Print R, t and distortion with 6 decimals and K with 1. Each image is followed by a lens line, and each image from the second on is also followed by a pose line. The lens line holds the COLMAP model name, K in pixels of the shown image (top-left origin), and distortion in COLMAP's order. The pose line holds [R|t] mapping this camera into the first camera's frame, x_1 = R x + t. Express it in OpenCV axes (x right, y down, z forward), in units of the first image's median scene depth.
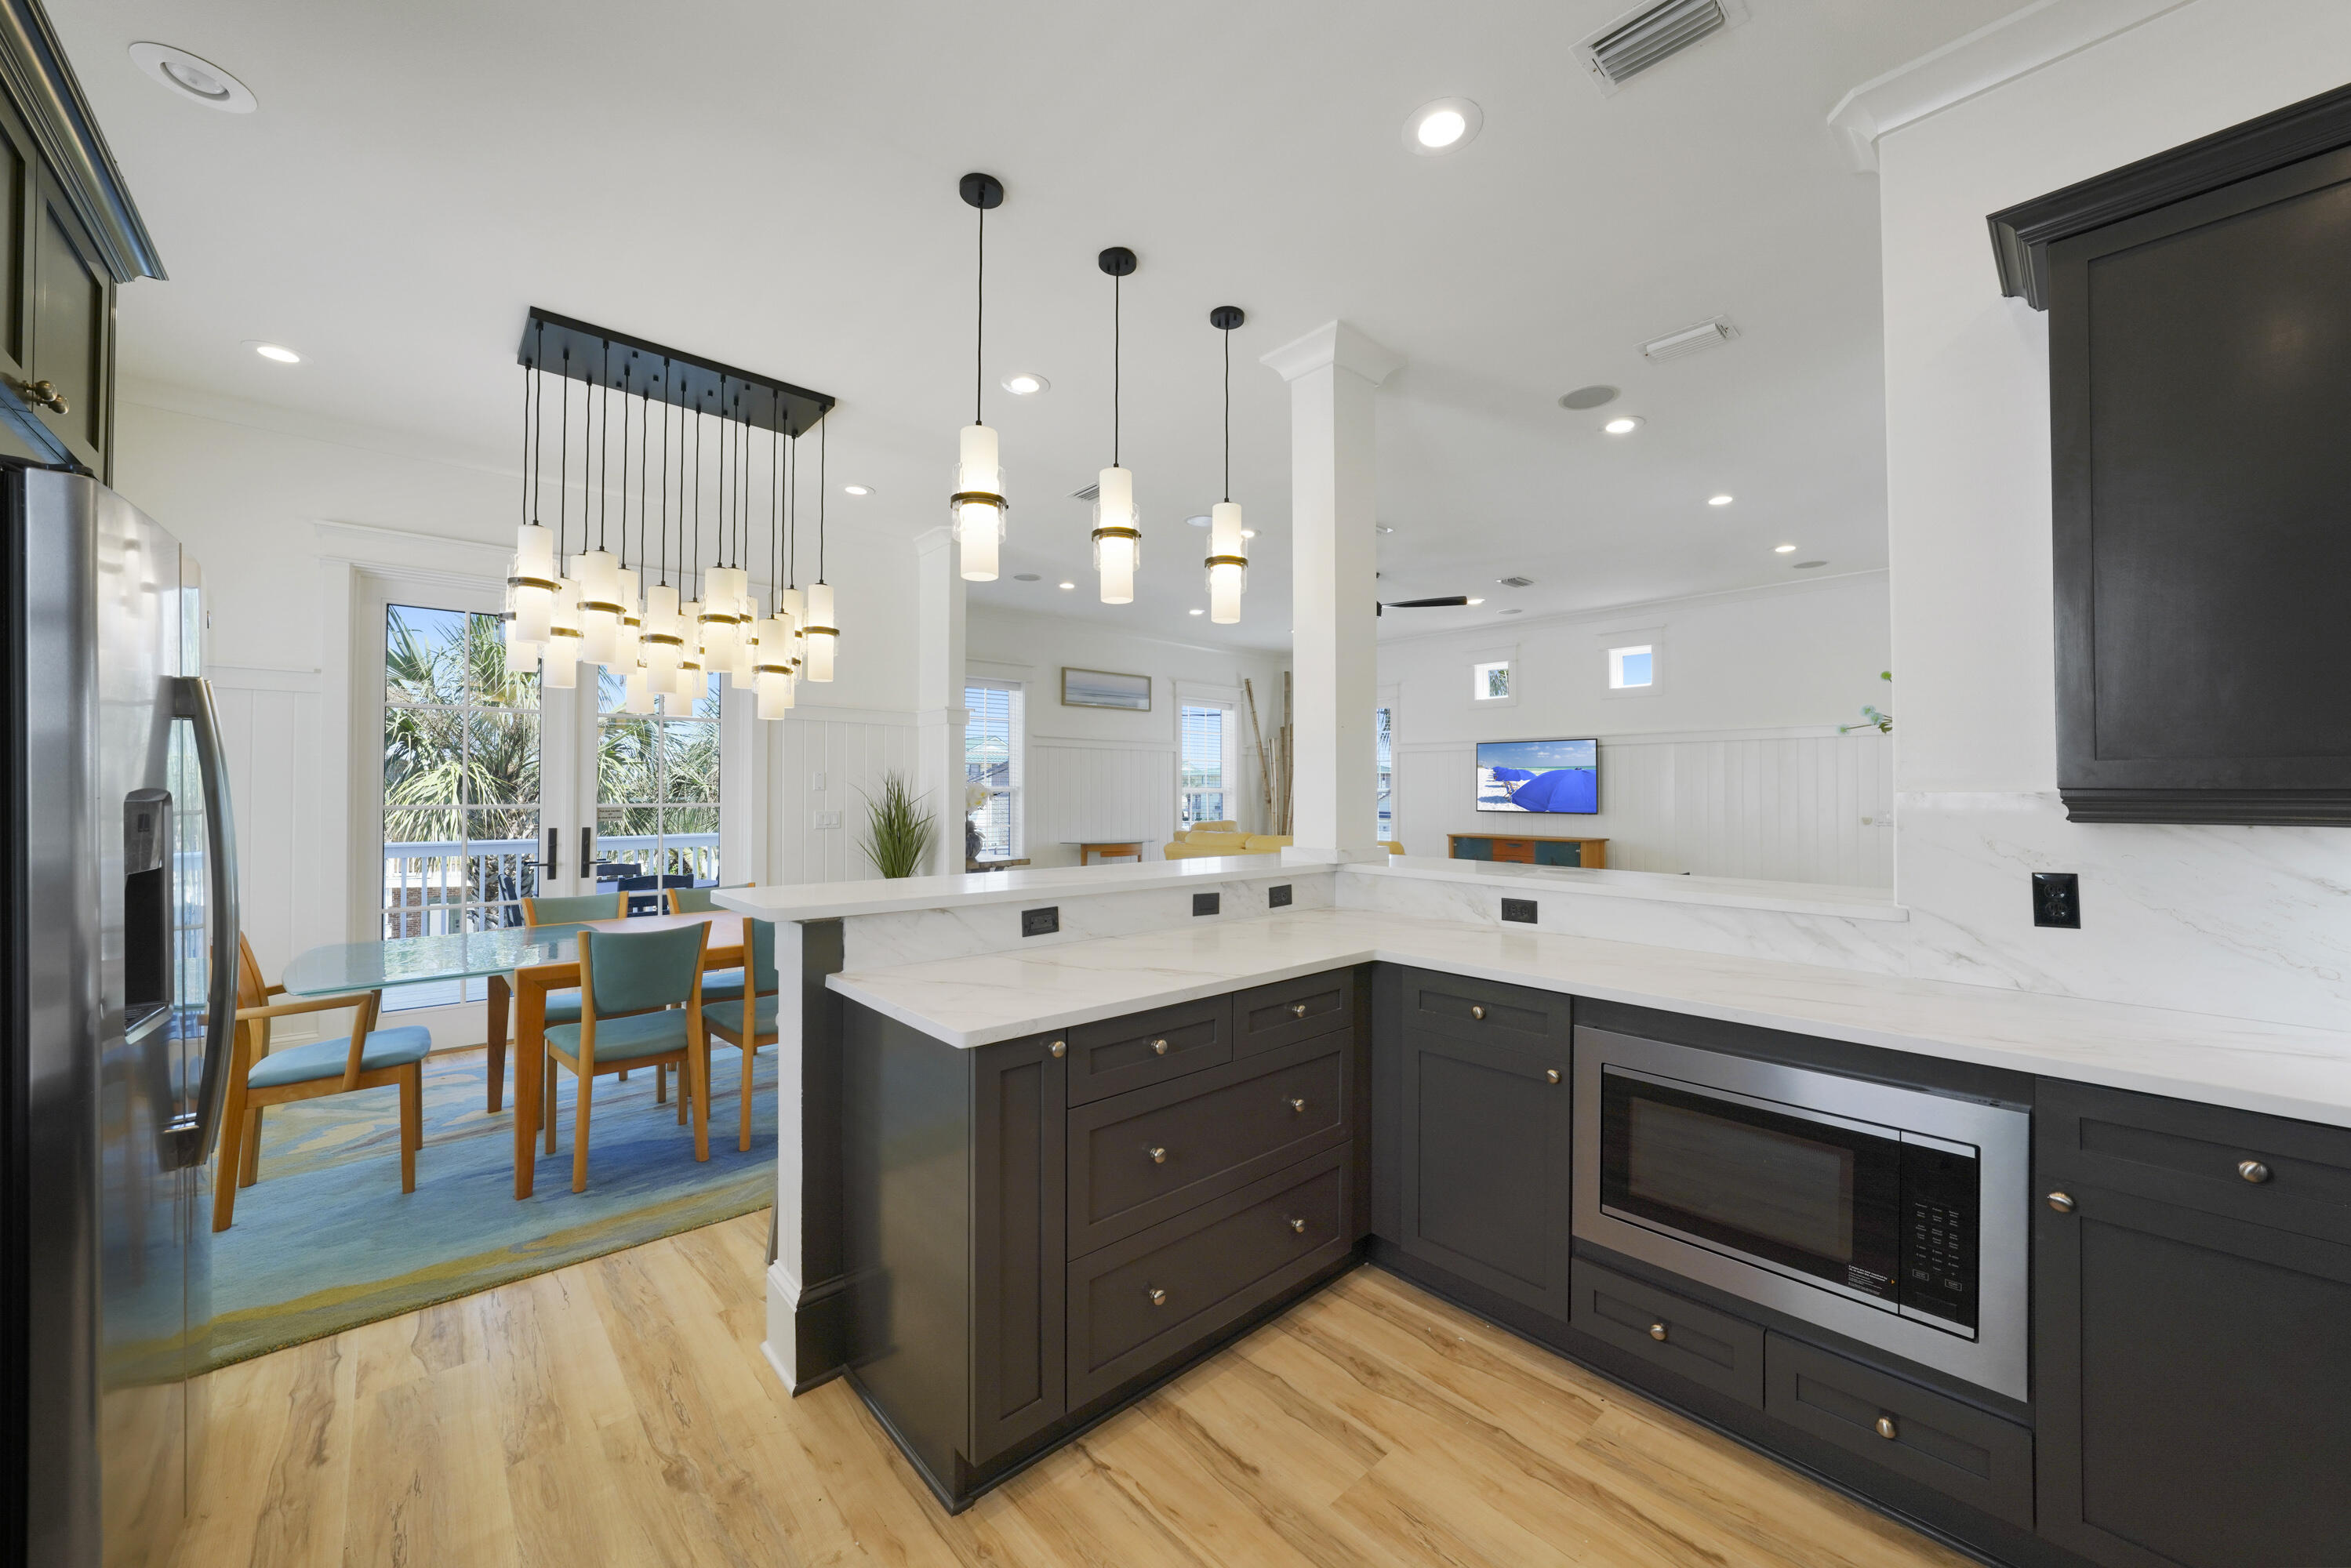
lens RADIAL K [[864.4, 0, 1183.2], [0, 864.4, 783.6], [0, 0, 1]] dist [-0.001686, -0.000056]
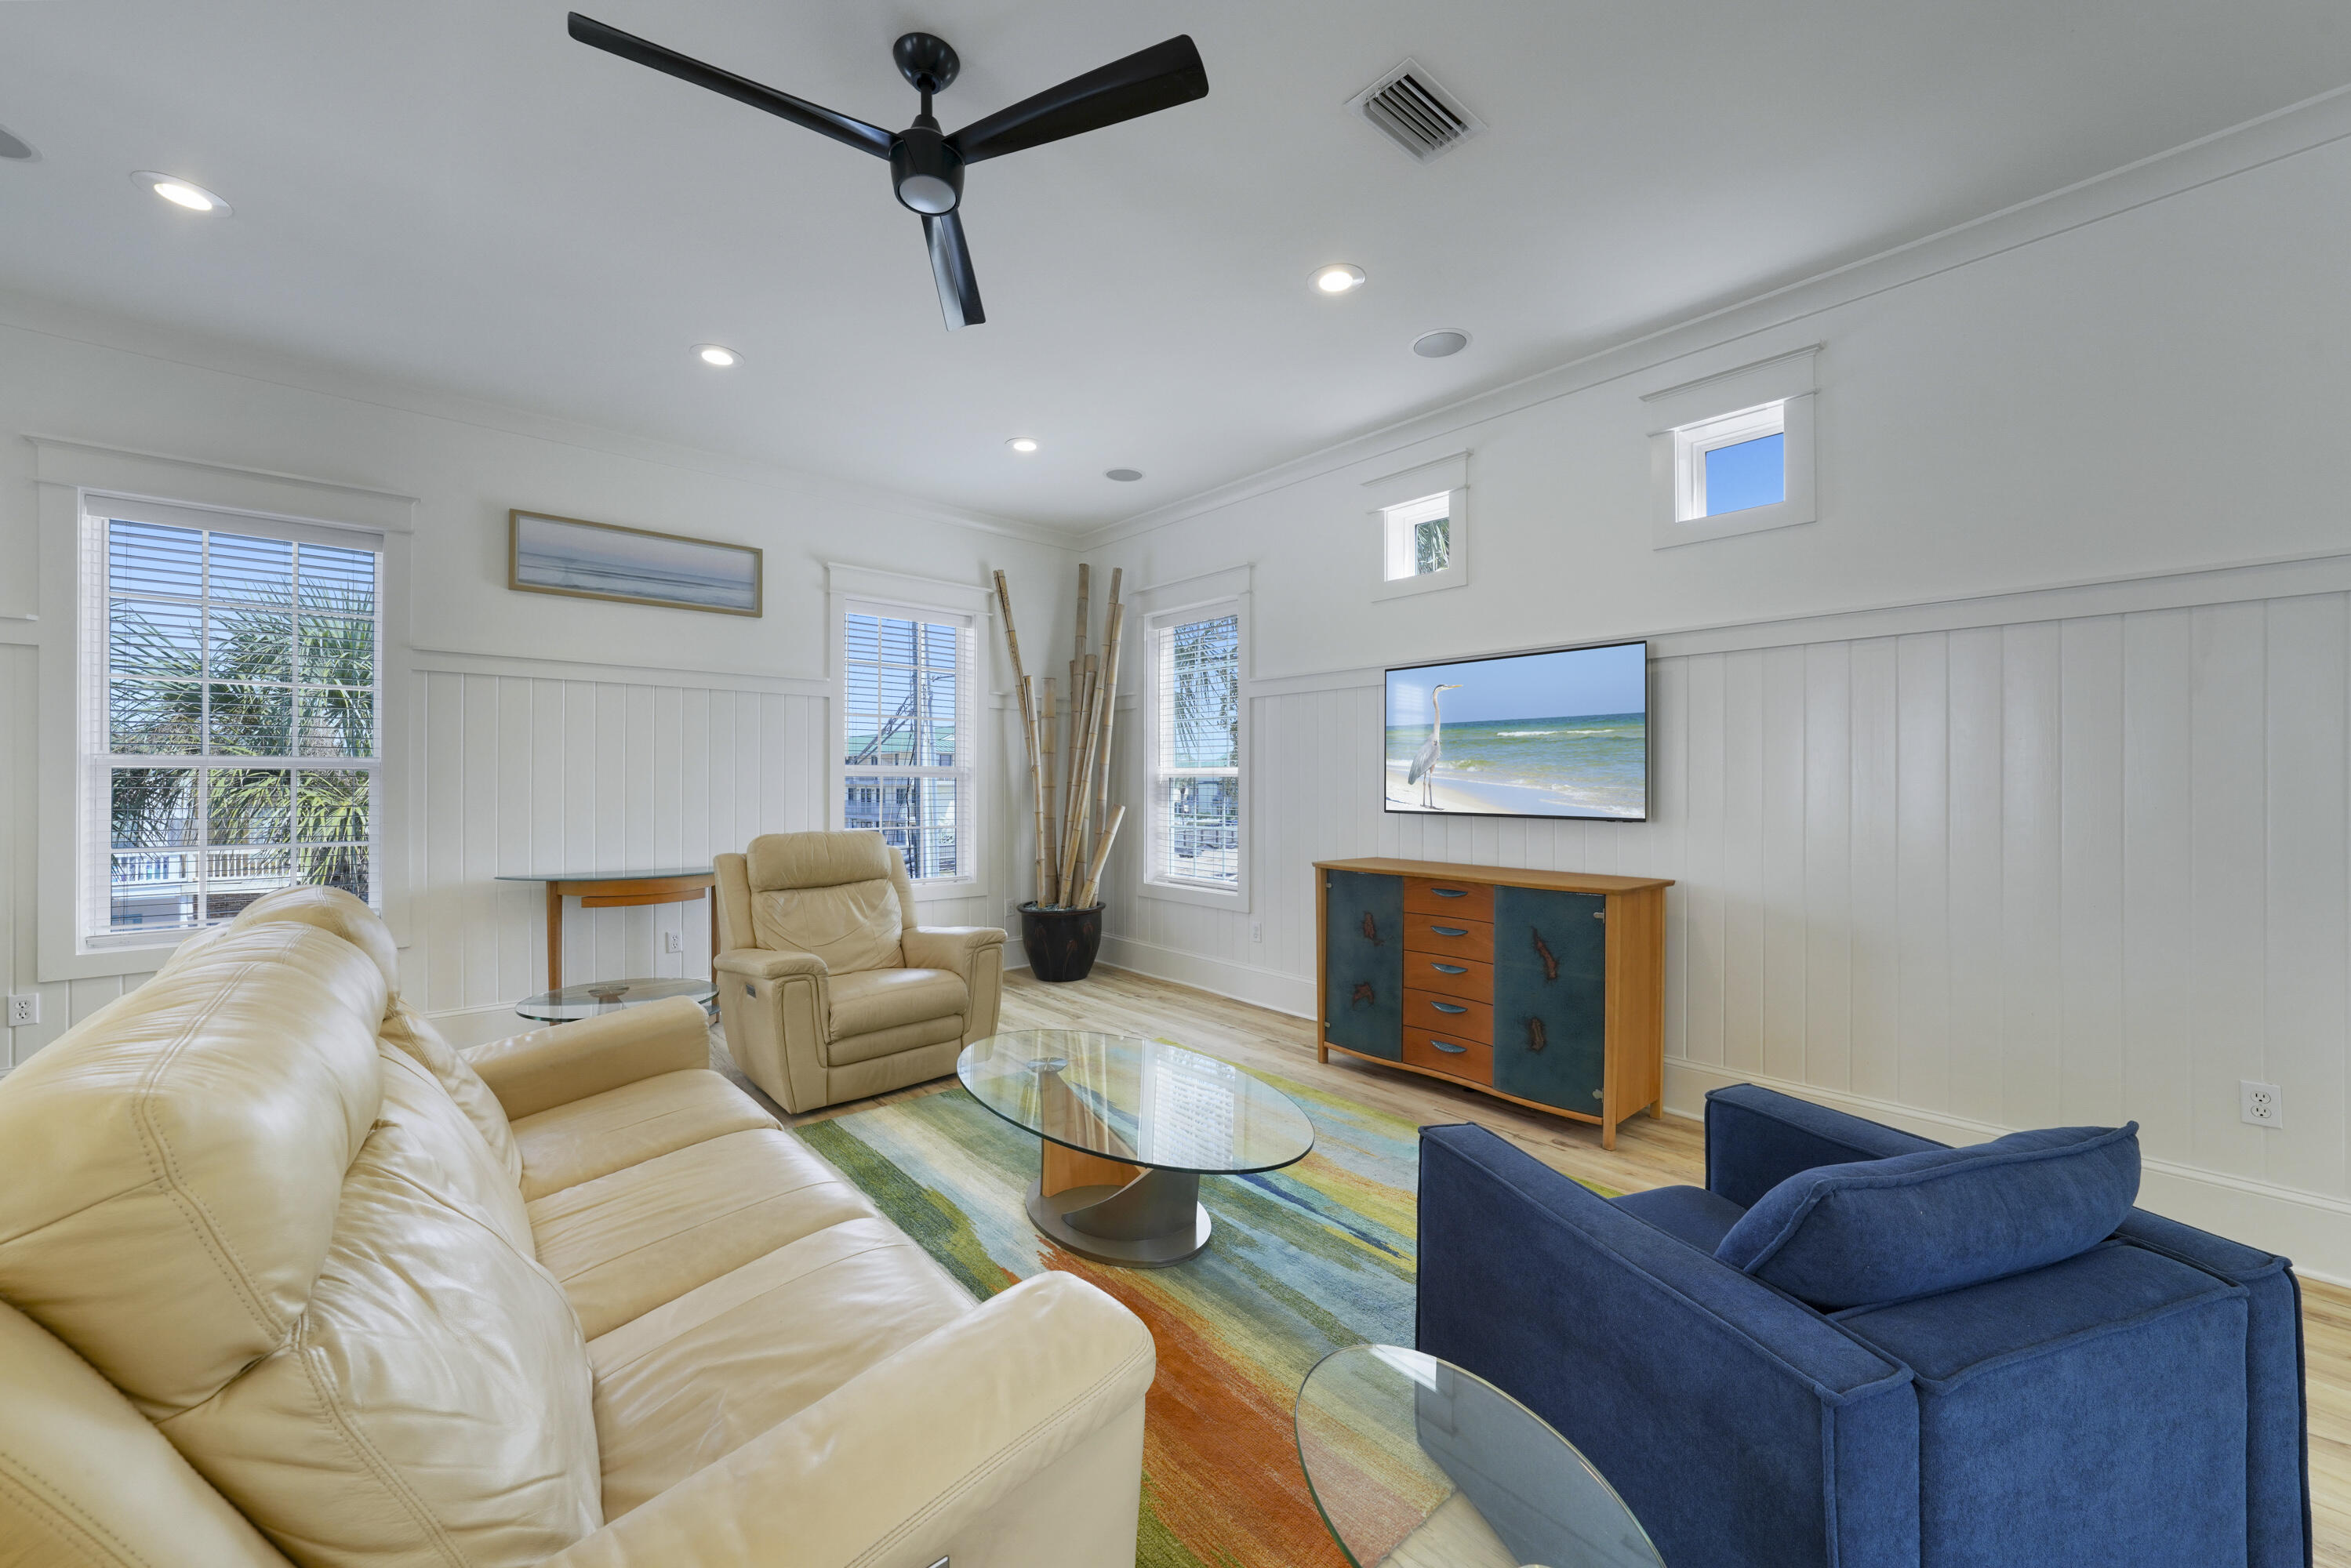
lens RADIAL K [[864.4, 0, 1181.0], [0, 864.4, 782.4], [0, 0, 1]] dist [-0.001686, -0.000056]
pose [[0.999729, 0.001125, -0.023268, 0.240334], [-0.000913, 0.999958, 0.009154, 0.011142], [0.023277, -0.009131, 0.999687, 0.525918]]
